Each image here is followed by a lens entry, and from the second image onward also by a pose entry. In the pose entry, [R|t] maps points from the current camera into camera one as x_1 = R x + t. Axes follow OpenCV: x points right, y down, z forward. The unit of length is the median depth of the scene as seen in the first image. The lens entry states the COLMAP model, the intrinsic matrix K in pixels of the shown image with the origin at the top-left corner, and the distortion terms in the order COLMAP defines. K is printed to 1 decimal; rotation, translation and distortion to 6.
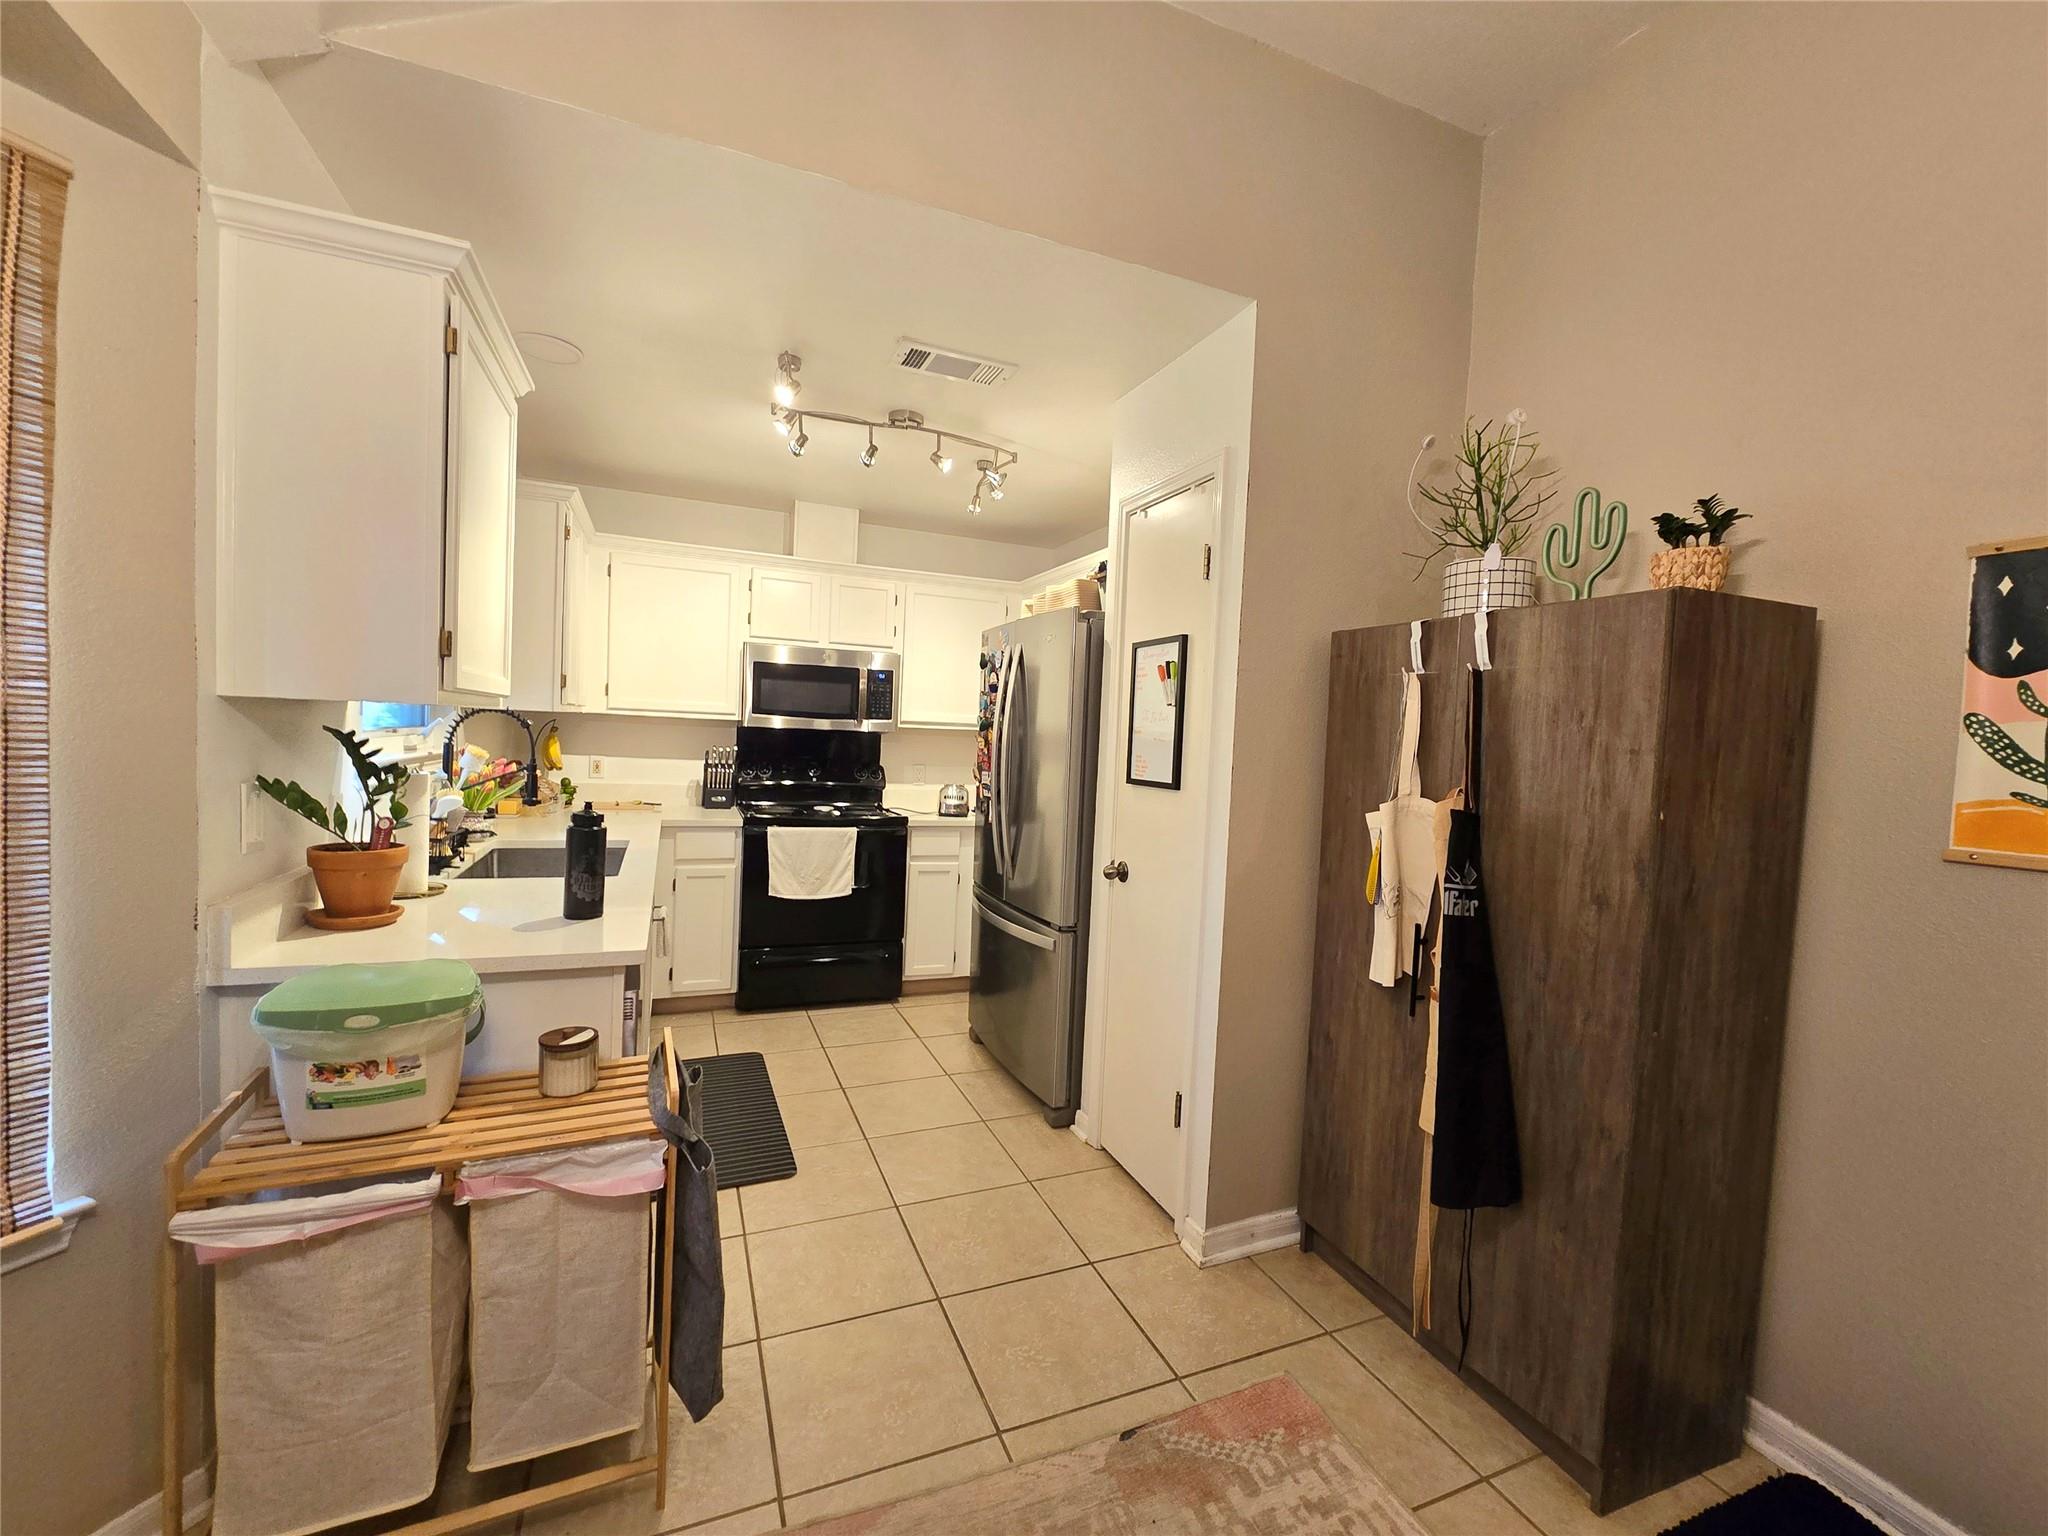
lens RADIAL K [[836.7, 0, 1029.1], [0, 836.7, 763.5], [0, 0, 1]] dist [-0.011575, 0.003725]
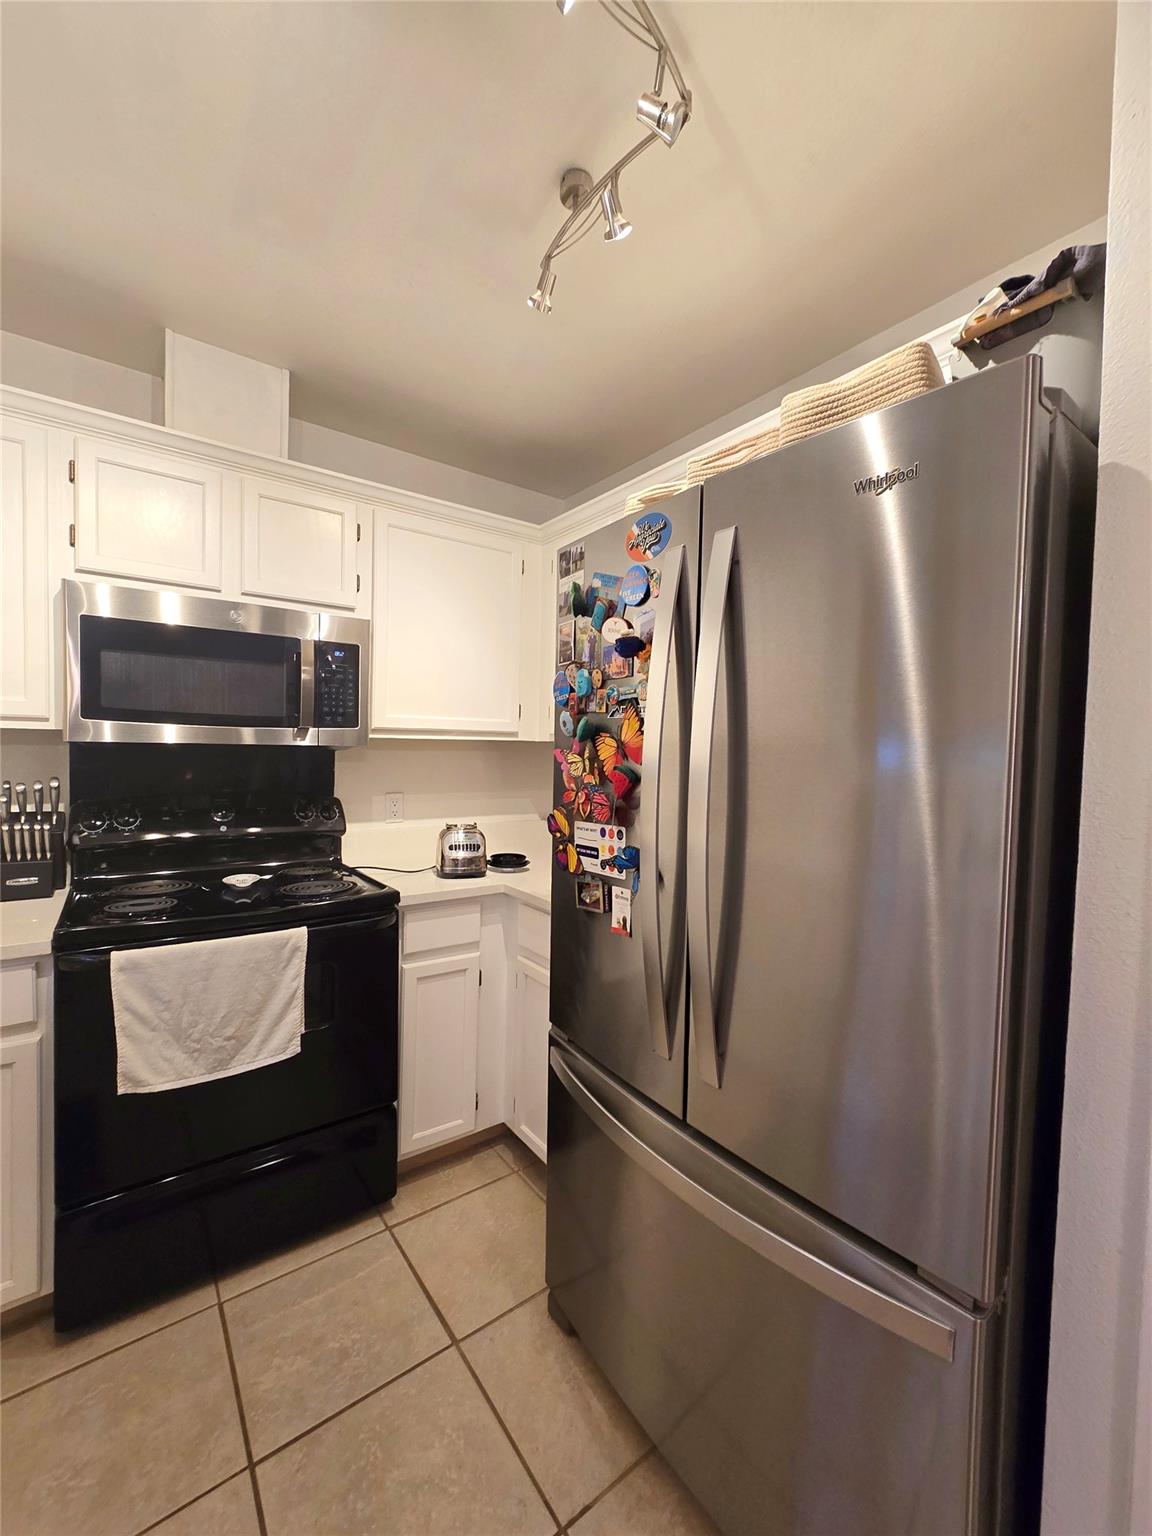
lens RADIAL K [[627.5, 0, 567.1], [0, 627.5, 774.8], [0, 0, 1]] dist [-0.011575, 0.003725]
pose [[0.976128, -0.029789, 0.215144, -0.117854], [0.026227, 0.999468, 0.019391, -0.022345], [-0.215607, -0.013286, 0.976390, 0.534498]]
